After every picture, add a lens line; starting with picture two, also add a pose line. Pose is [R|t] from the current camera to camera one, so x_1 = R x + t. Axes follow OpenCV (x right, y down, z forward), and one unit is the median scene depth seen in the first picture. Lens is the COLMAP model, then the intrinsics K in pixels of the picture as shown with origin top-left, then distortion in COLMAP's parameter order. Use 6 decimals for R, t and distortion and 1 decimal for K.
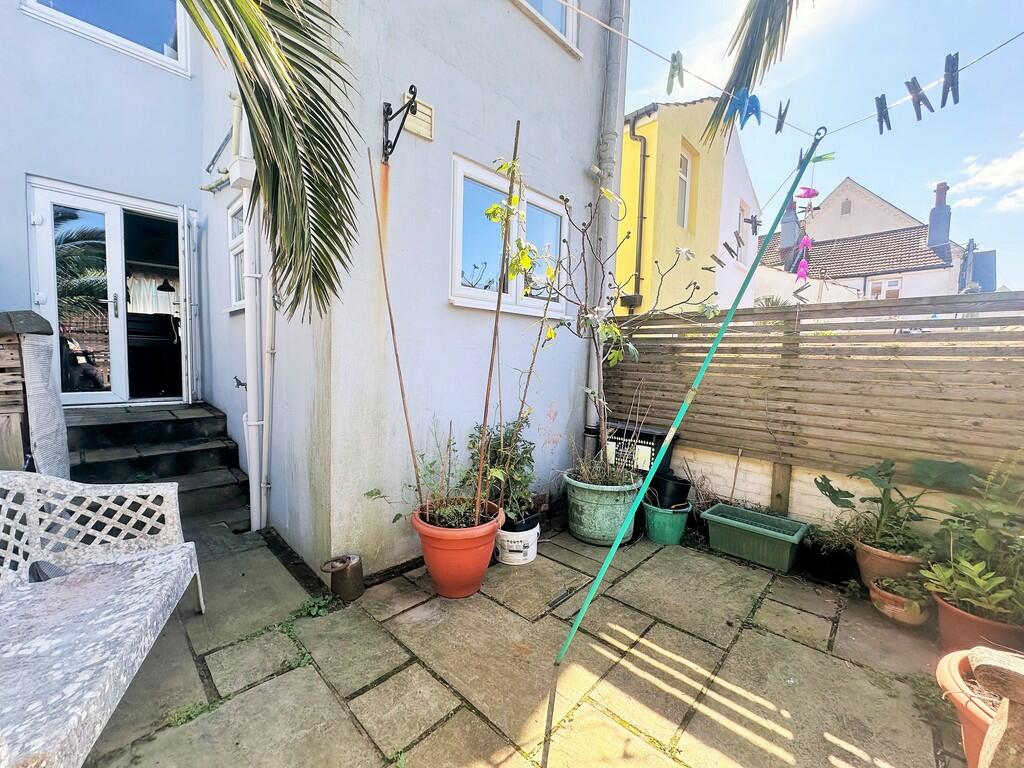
lens RADIAL K [[409.0, 0, 513.4], [0, 409.0, 384.0], [0, 0, 1]] dist [-0.001887, 0.000270]
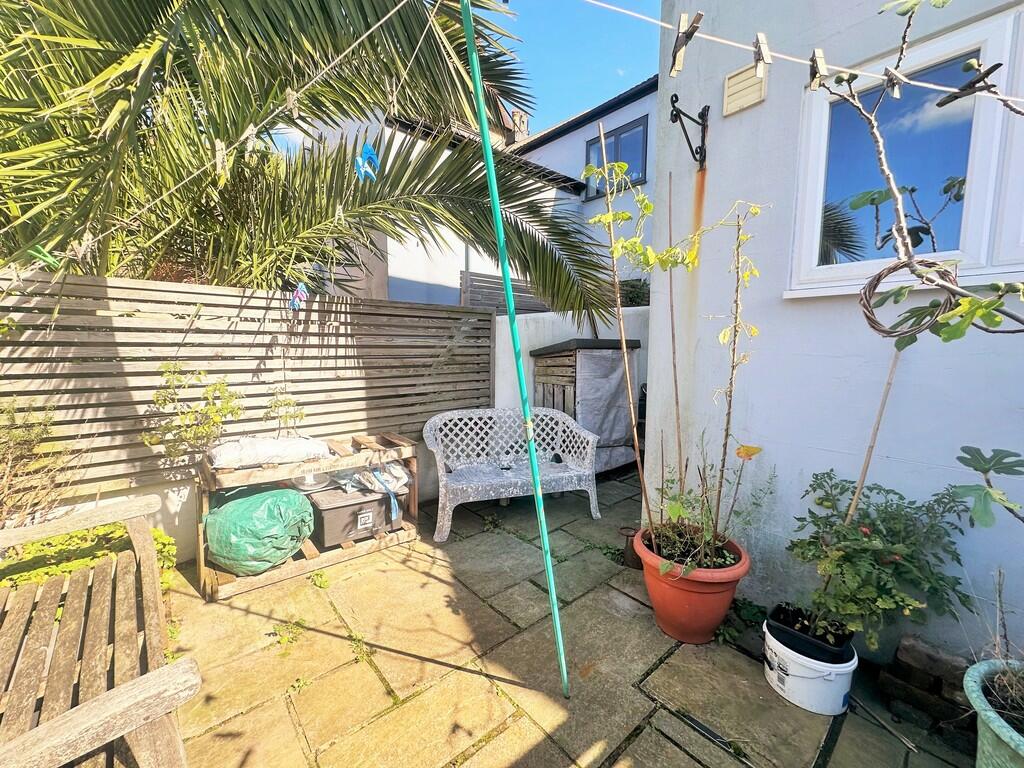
lens RADIAL K [[409.0, 0, 513.7], [0, 409.0, 386.4], [0, 0, 1]] dist [-0.001887, 0.000270]
pose [[-0.086500, 0.081891, -0.992881, 0.777703], [-0.072344, 0.993469, 0.088242, -0.078674], [0.993622, 0.079461, -0.080010, 0.701121]]
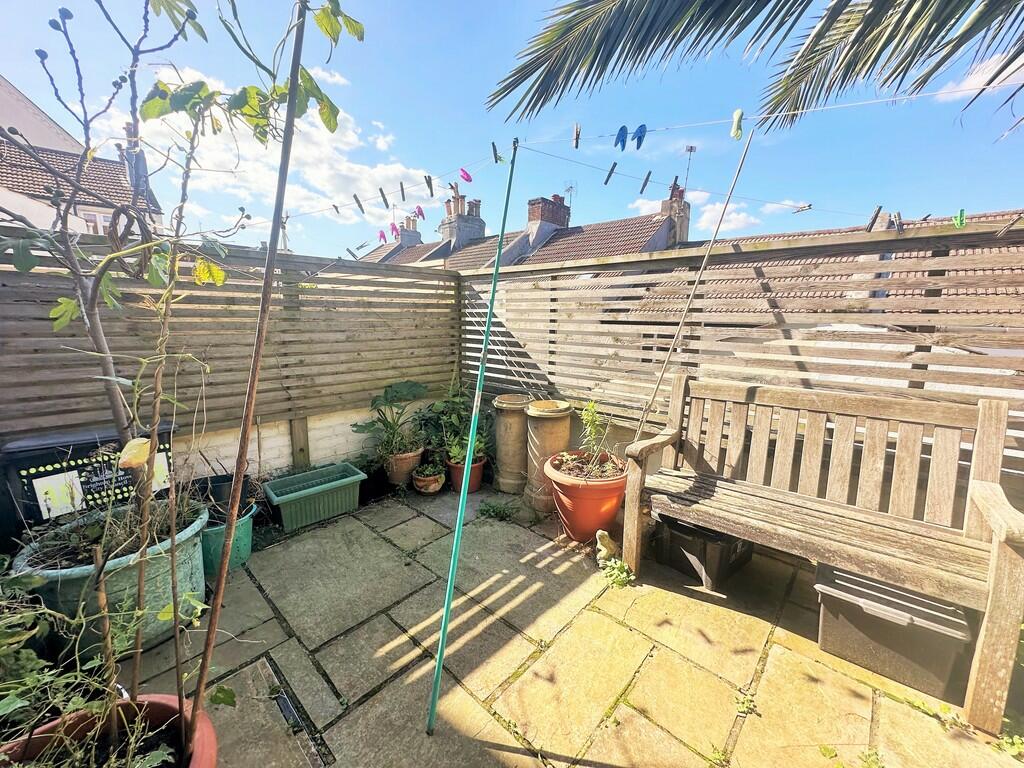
lens RADIAL K [[409.0, 0, 508.2], [0, 409.0, 385.3], [0, 0, 1]] dist [-0.001887, 0.000270]
pose [[-0.001734, -0.194773, 0.980847, -0.399627], [0.054742, 0.979359, 0.194574, -0.064589], [-0.998499, 0.054031, 0.008964, 0.635703]]
